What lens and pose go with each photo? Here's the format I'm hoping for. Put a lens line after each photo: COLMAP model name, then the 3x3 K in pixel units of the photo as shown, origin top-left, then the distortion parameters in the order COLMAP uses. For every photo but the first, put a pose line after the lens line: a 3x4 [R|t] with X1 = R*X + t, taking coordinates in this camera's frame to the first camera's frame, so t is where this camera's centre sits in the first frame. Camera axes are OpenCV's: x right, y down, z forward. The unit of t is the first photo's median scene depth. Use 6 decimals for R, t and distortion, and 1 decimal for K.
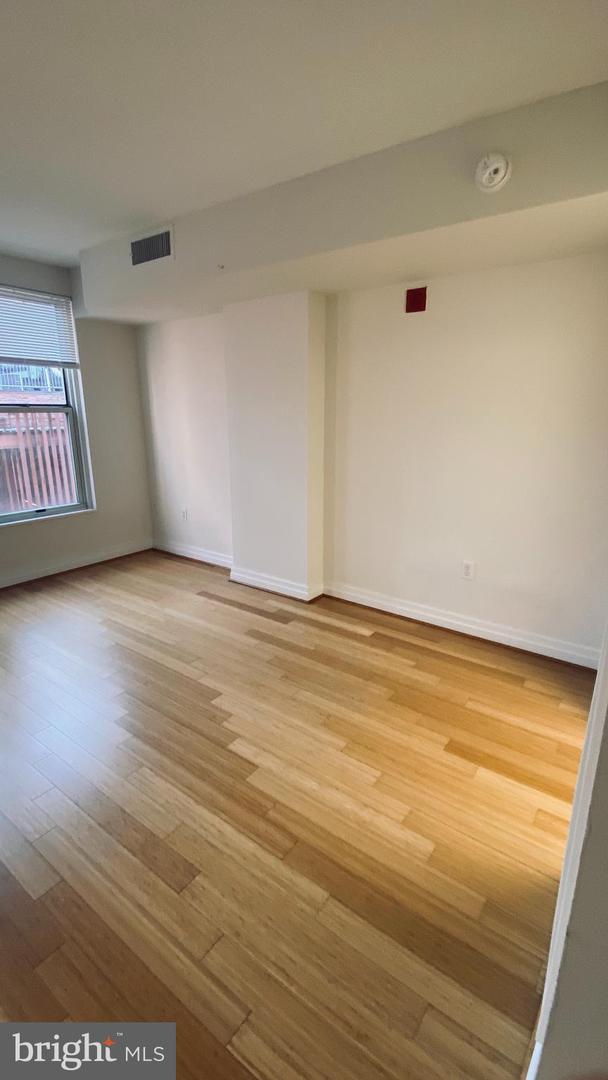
lens RADIAL K [[472.1, 0, 307.6], [0, 472.1, 536.0], [0, 0, 1]] dist [0.015306, -0.000214]
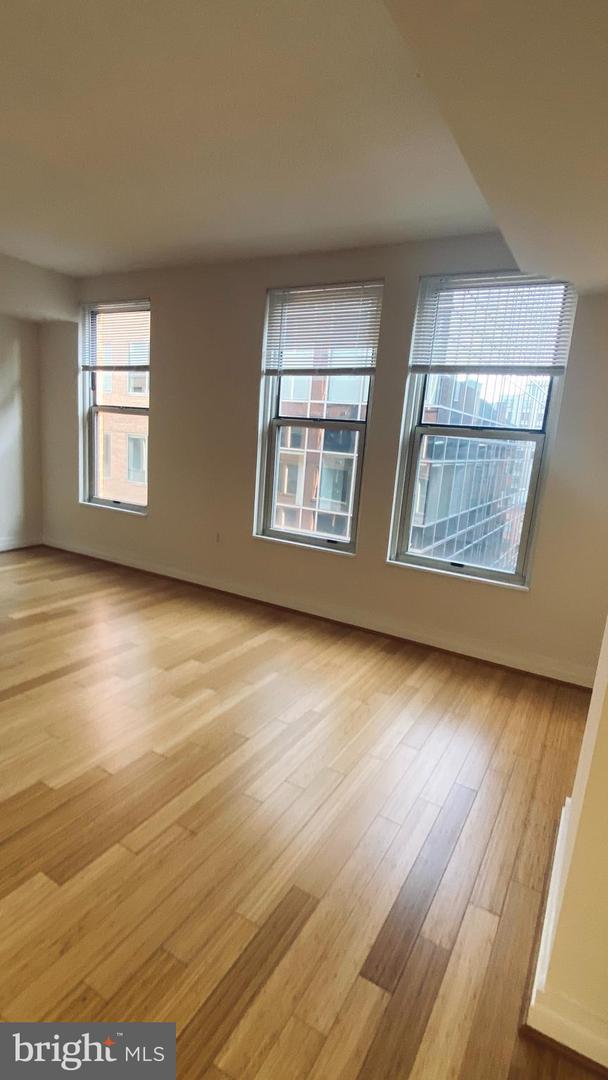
lens RADIAL K [[518.3, 0, 309.4], [0, 518.3, 545.2], [0, 0, 1]] dist [0.032433, -0.037427]
pose [[0.102474, 0.196740, -0.975086, 0.212318], [-0.334934, 0.929833, 0.152411, -0.129774], [0.936653, 0.310971, 0.161179, 0.644741]]
